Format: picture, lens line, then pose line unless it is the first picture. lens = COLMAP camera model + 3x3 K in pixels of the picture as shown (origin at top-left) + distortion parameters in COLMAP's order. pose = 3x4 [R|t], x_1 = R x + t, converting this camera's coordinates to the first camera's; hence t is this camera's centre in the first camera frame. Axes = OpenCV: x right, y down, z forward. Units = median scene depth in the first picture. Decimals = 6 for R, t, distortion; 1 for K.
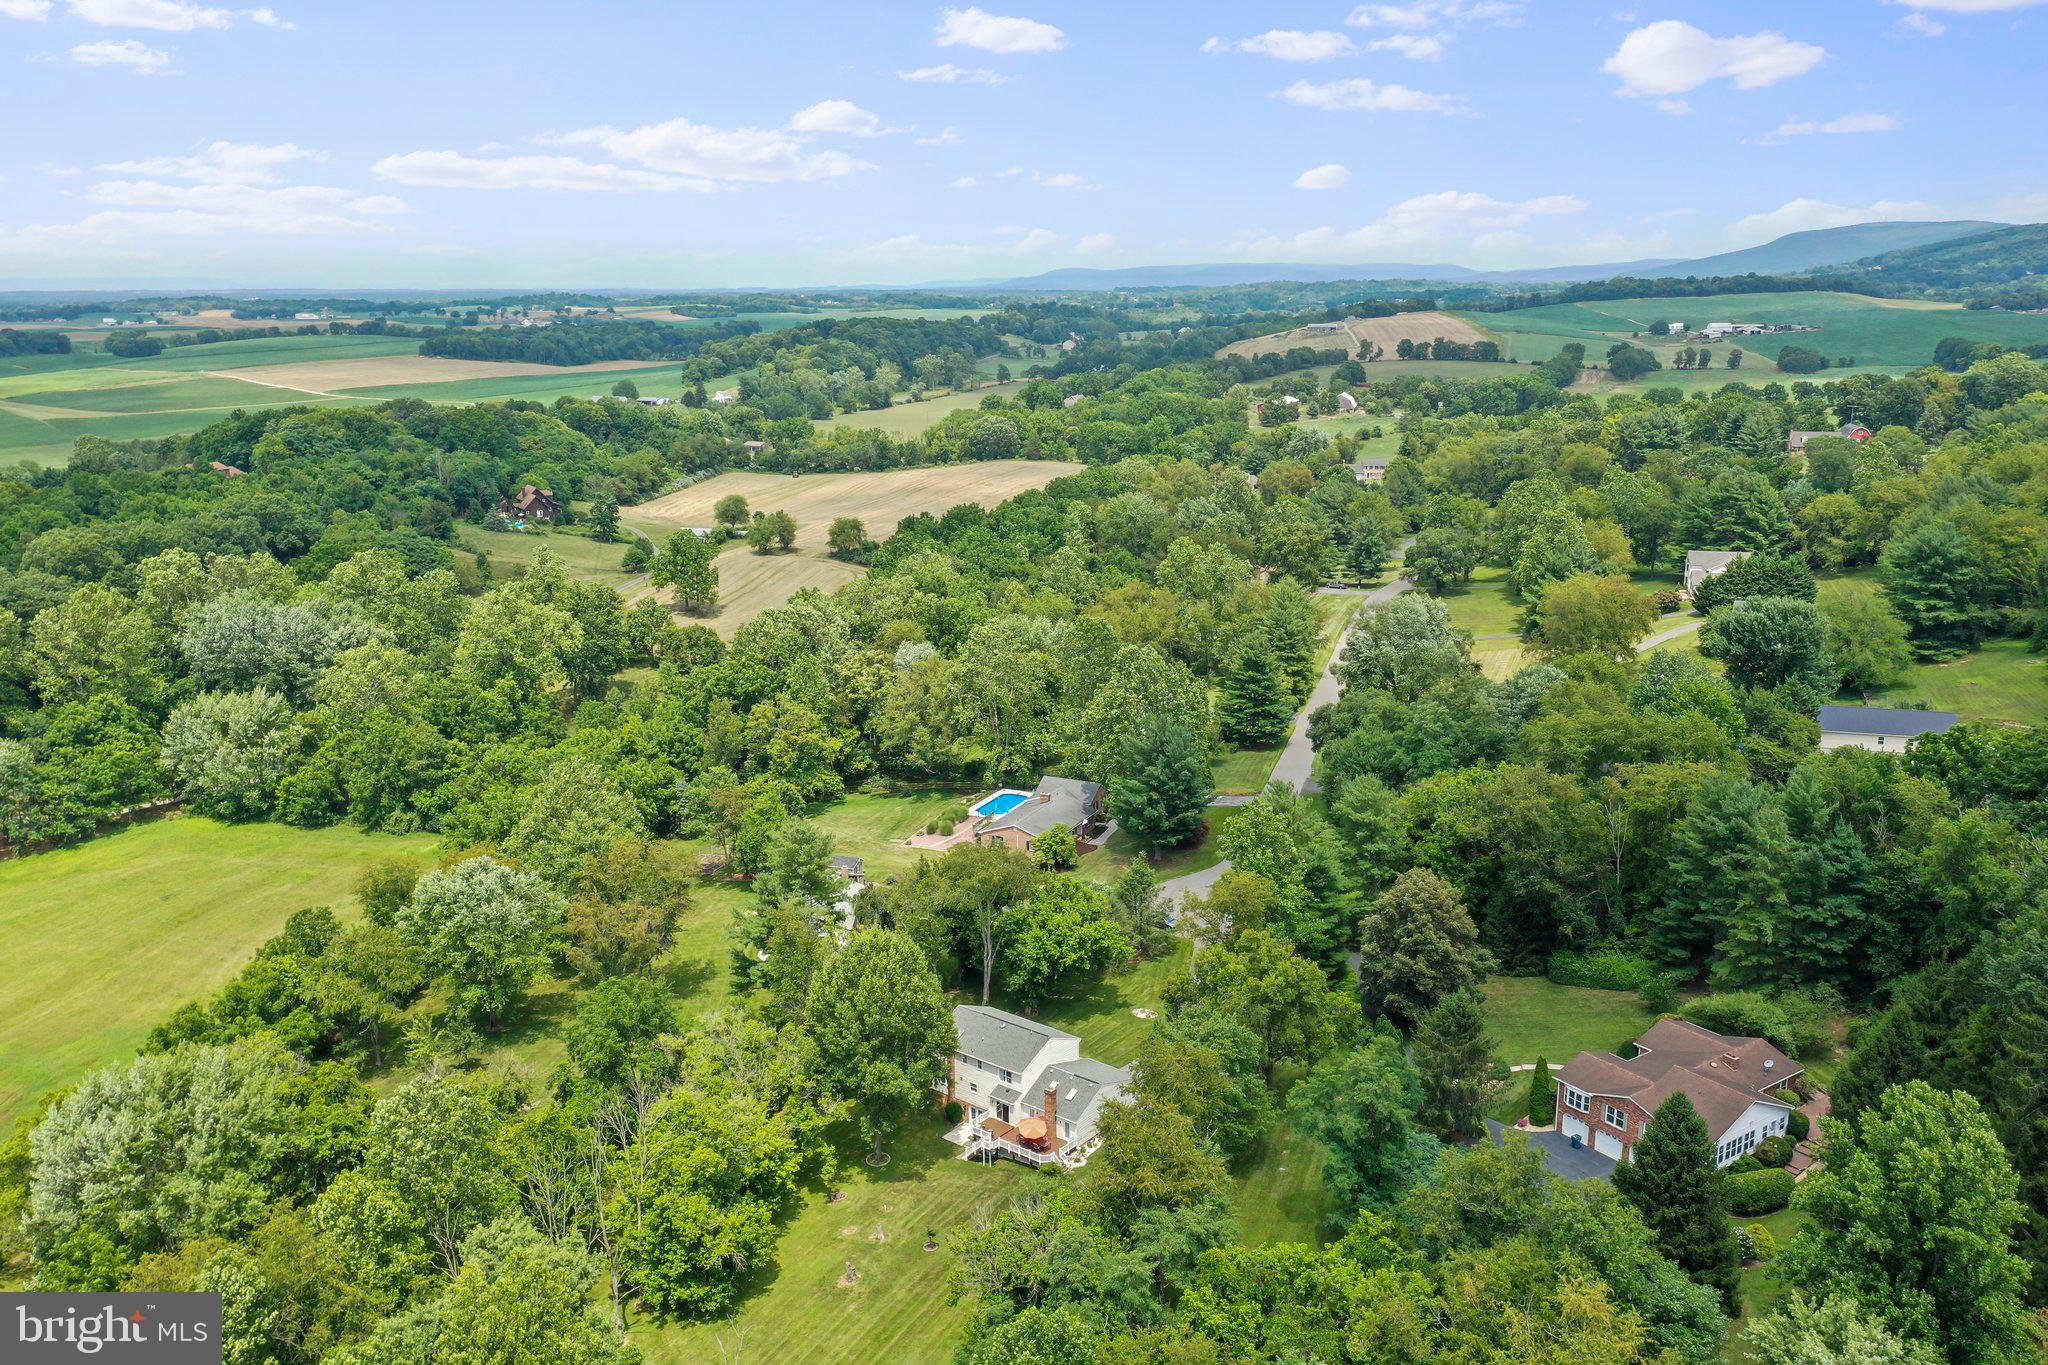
lens RADIAL K [[1621.7, 0, 1026.1], [0, 1621.7, 678.7], [0, 0, 1]] dist [-0.001285, 0.005601]
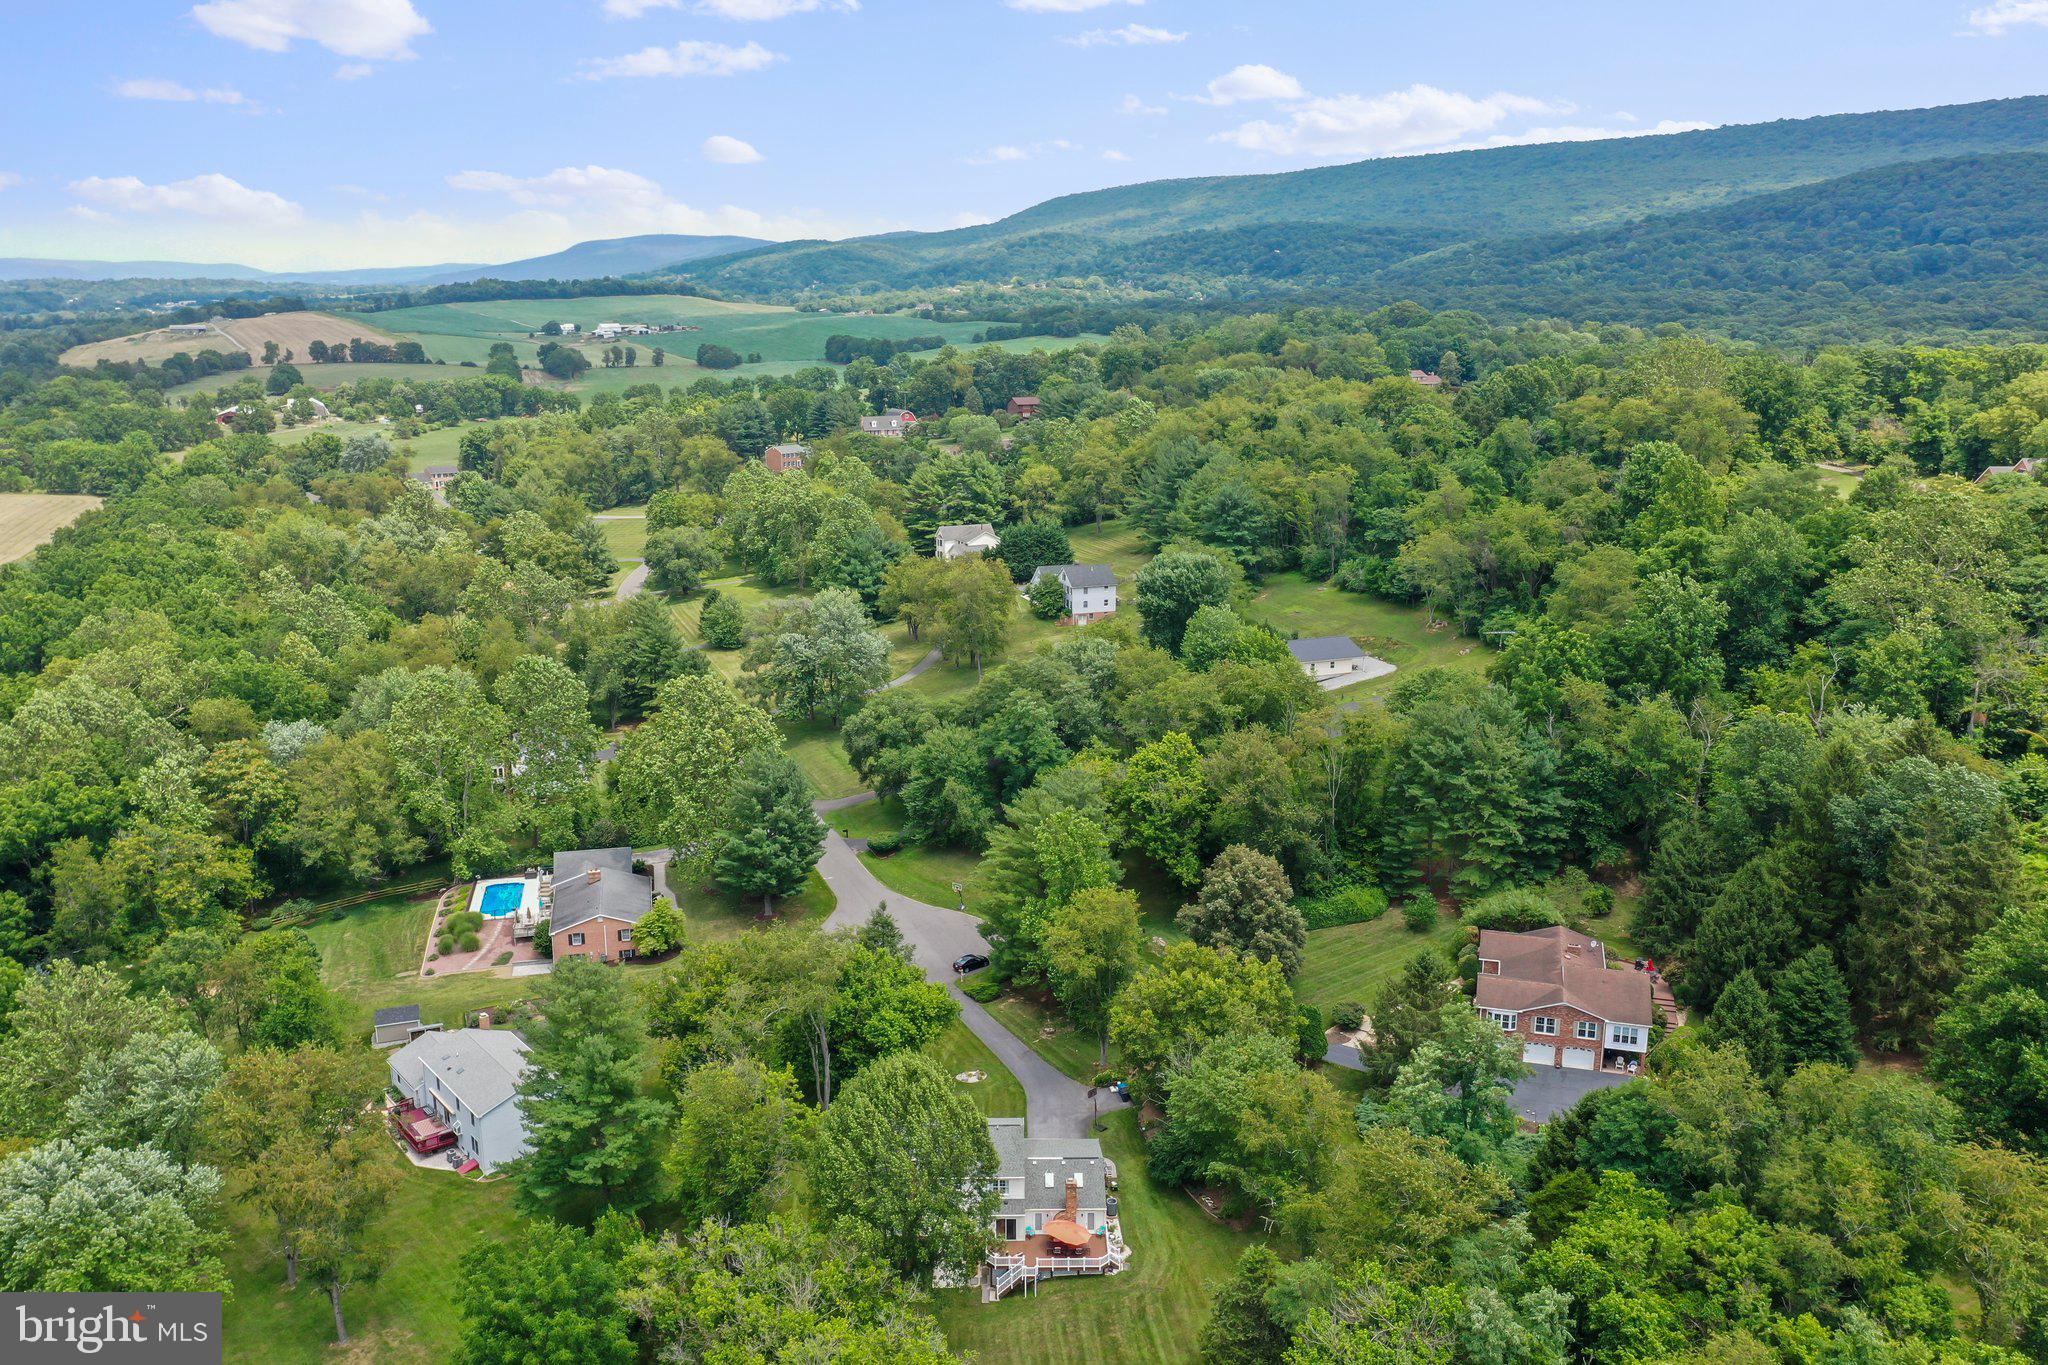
lens RADIAL K [[1627.3, 0, 1028.4], [0, 1627.3, 680.1], [0, 0, 1]] dist [0.001265, 0.004104]
pose [[0.766859, -0.138653, 0.626660, -0.197467], [0.140394, 0.988979, 0.047015, -0.019802], [-0.626272, 0.051925, 0.777873, 0.132476]]
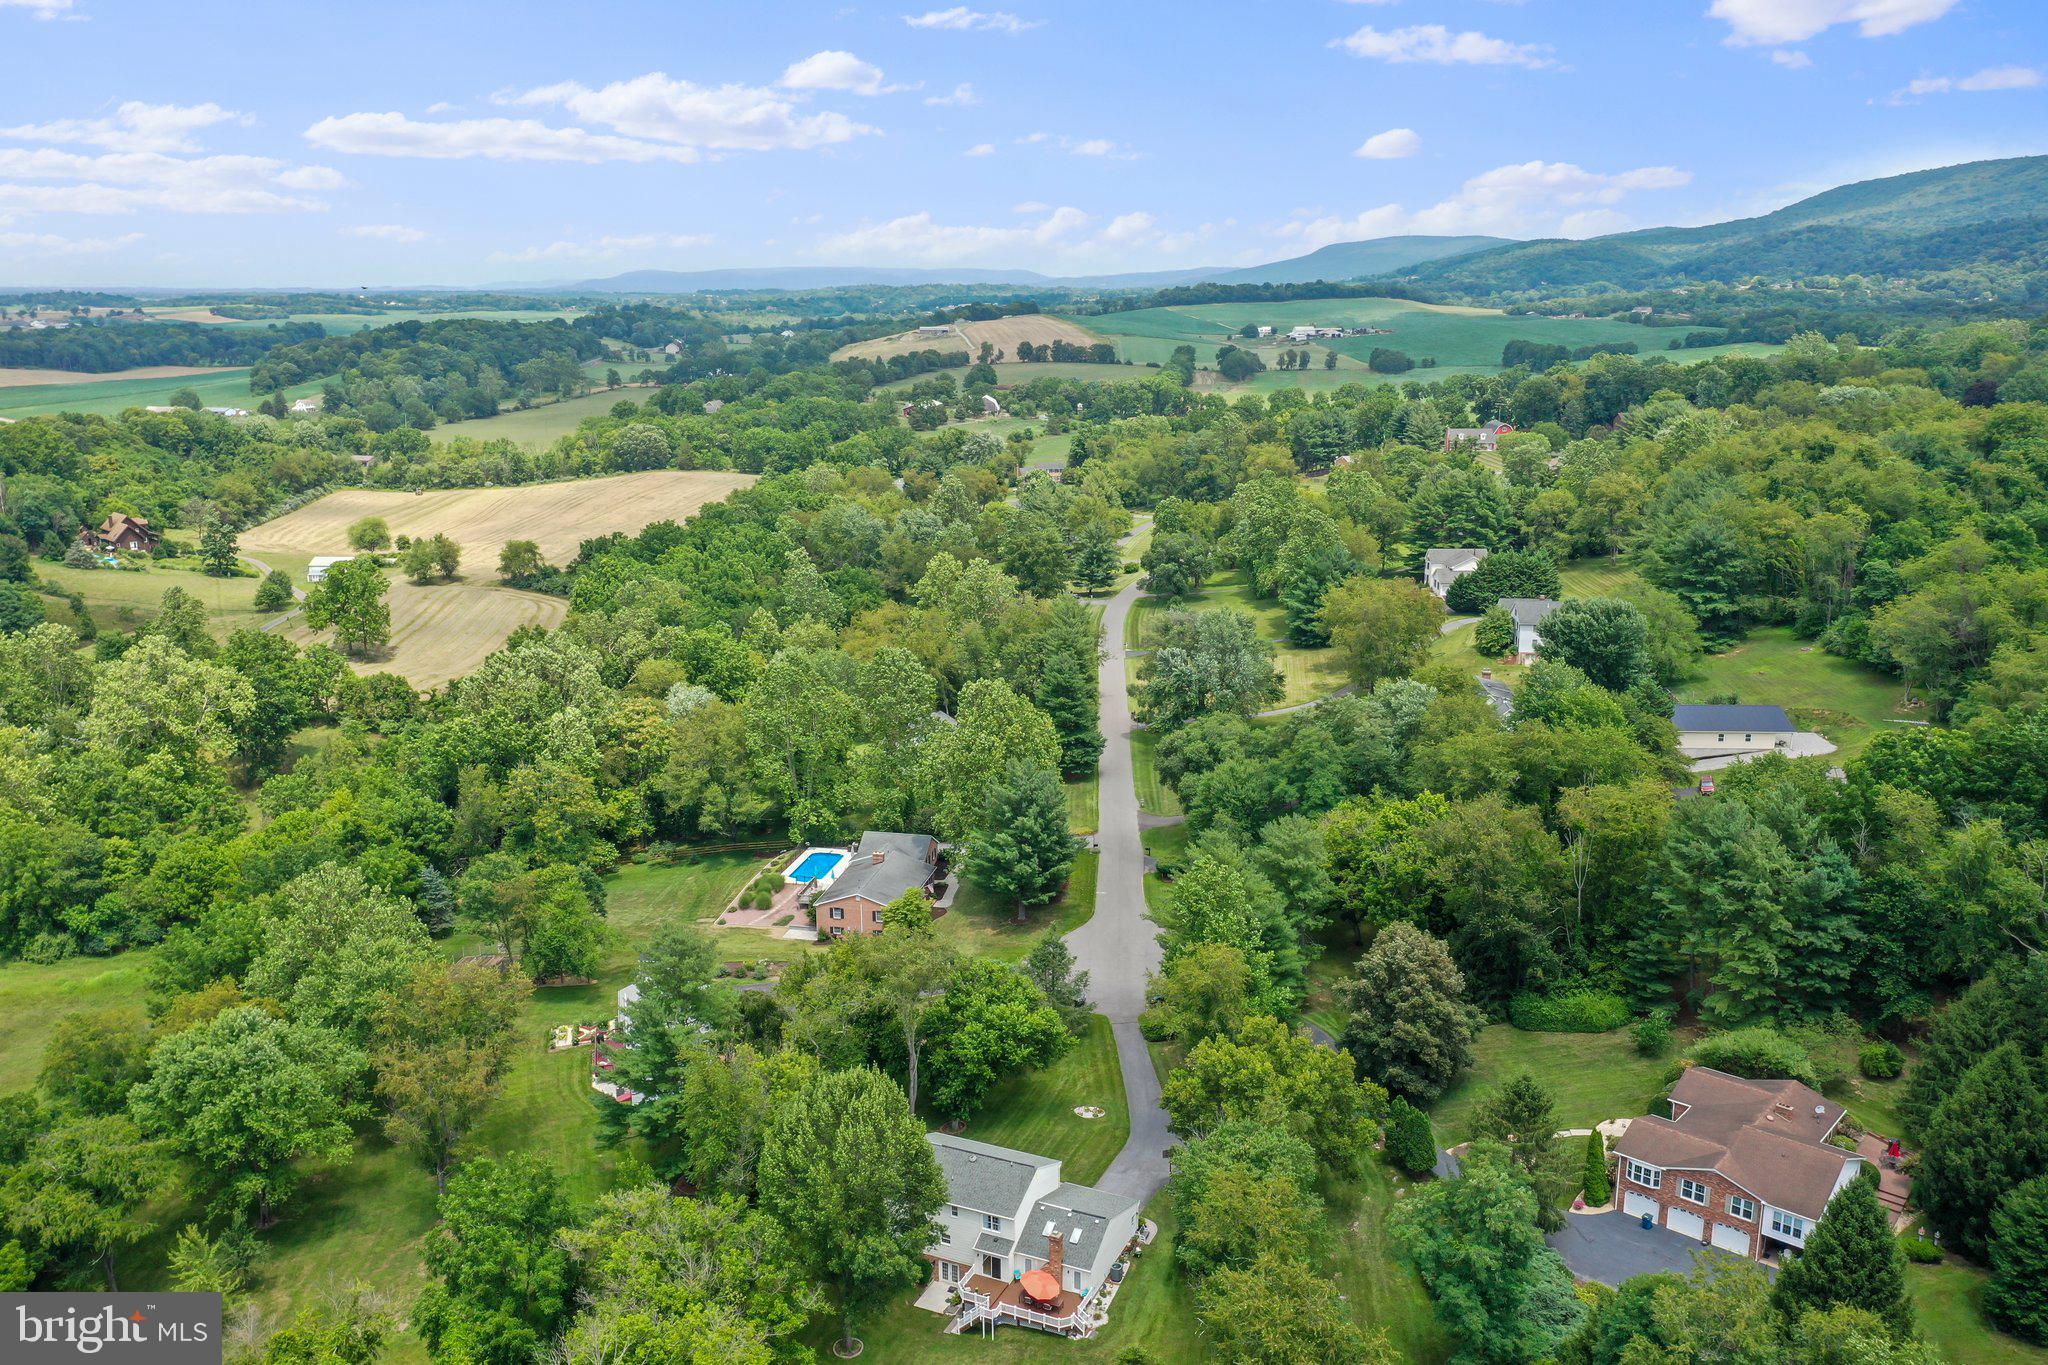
lens RADIAL K [[1621.7, 0, 1026.1], [0, 1621.7, 678.7], [0, 0, 1]] dist [-0.001285, 0.005601]
pose [[0.968157, -0.051832, 0.244919, -0.074410], [0.052392, 0.998618, 0.004232, -0.014142], [-0.244799, 0.008735, 0.969534, 0.076676]]
